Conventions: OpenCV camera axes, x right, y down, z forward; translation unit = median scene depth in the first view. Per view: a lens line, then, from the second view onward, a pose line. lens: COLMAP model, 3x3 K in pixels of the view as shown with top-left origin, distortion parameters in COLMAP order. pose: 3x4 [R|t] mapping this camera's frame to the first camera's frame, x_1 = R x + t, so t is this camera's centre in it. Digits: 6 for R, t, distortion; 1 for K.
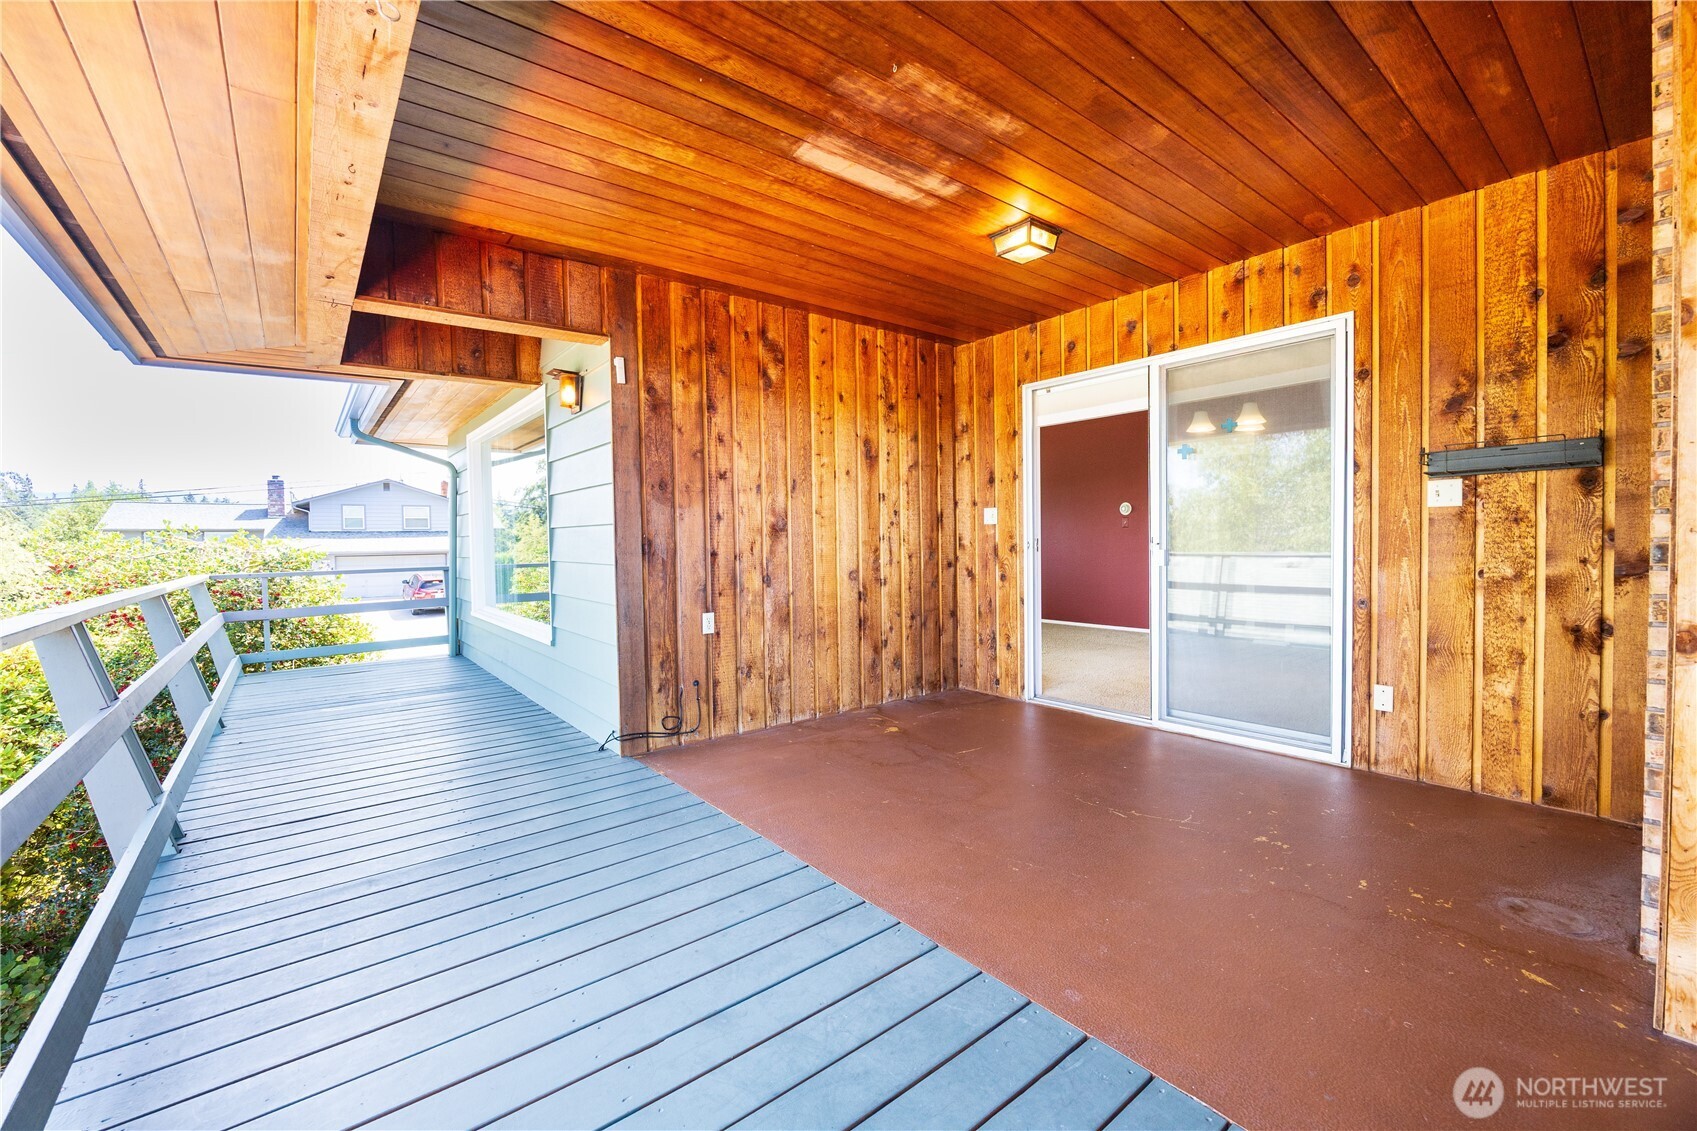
lens RADIAL K [[717.0, 0, 861.6], [0, 717.0, 559.0], [0, 0, 1]] dist [-0.011048, 0.000028]
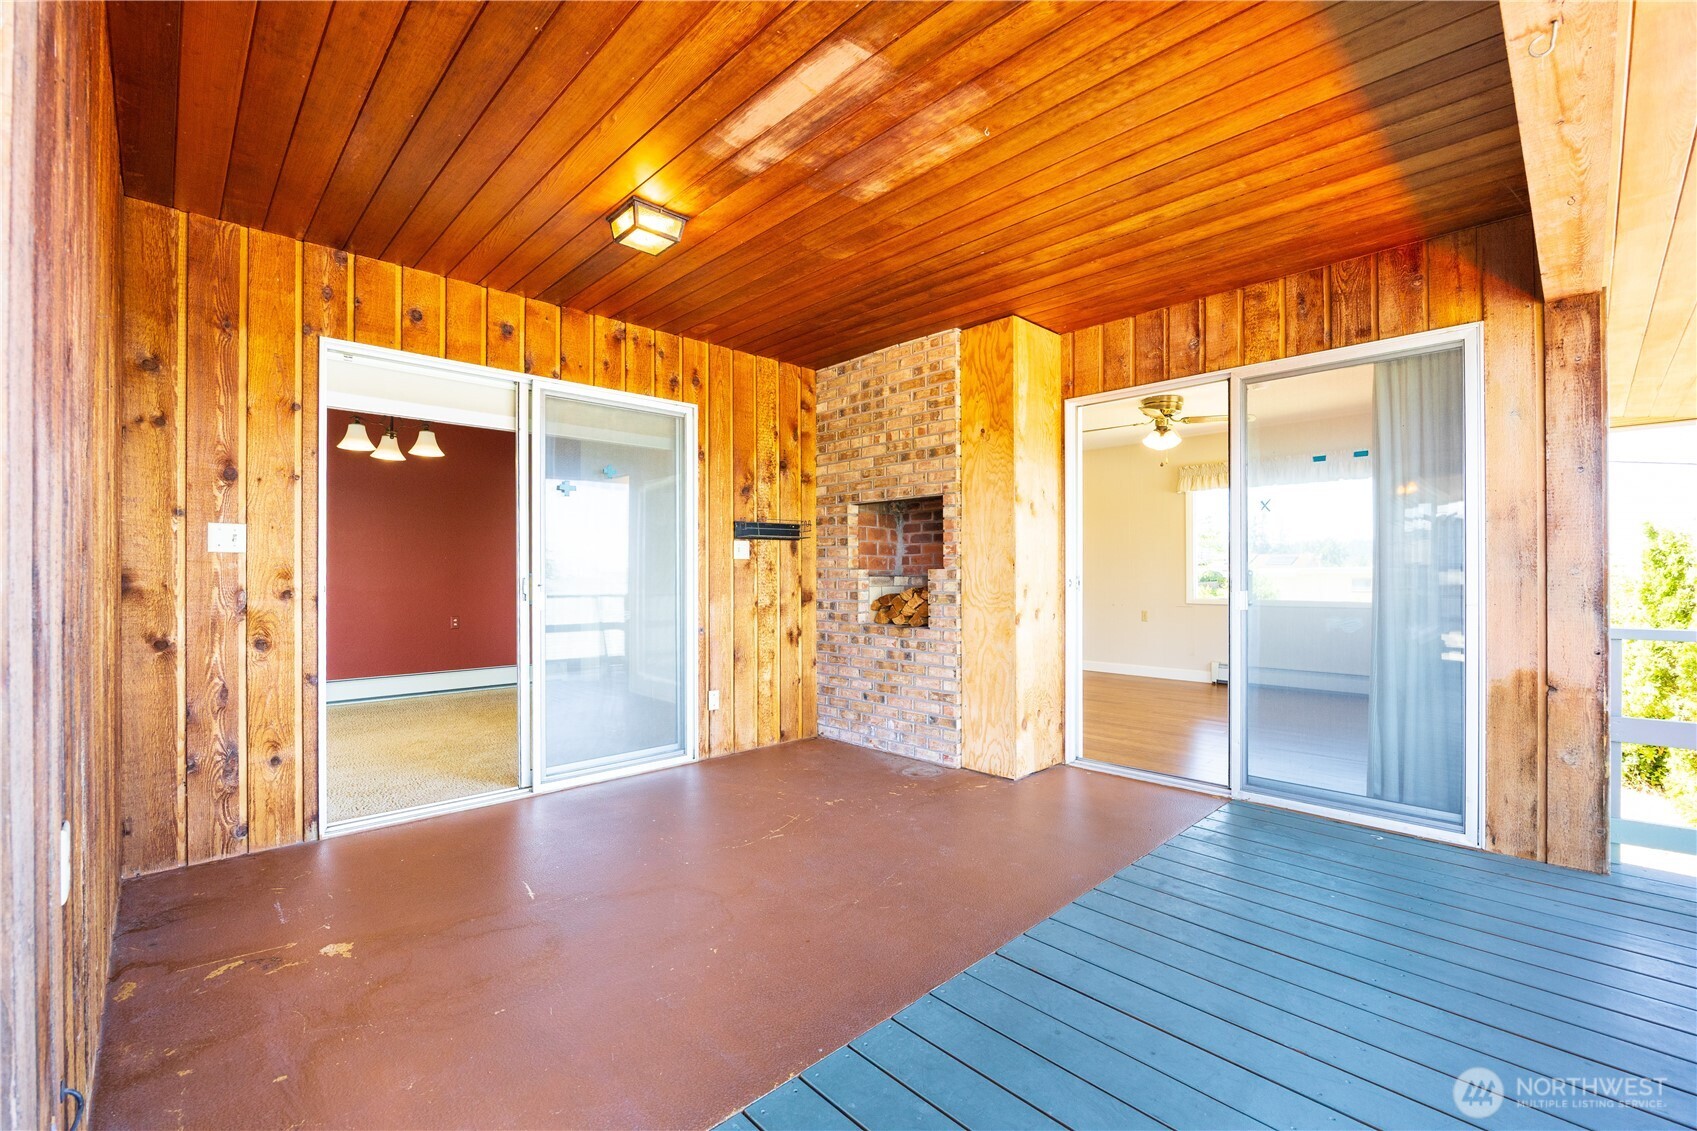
lens RADIAL K [[717.0, 0, 861.9], [0, 717.0, 570.1], [0, 0, 1]] dist [-0.011048, 0.000028]
pose [[-0.098068, 0.023216, 0.994909, -0.644290], [0.030196, 0.999337, -0.020343, -0.012542], [-0.994721, 0.028047, -0.098704, 0.860660]]
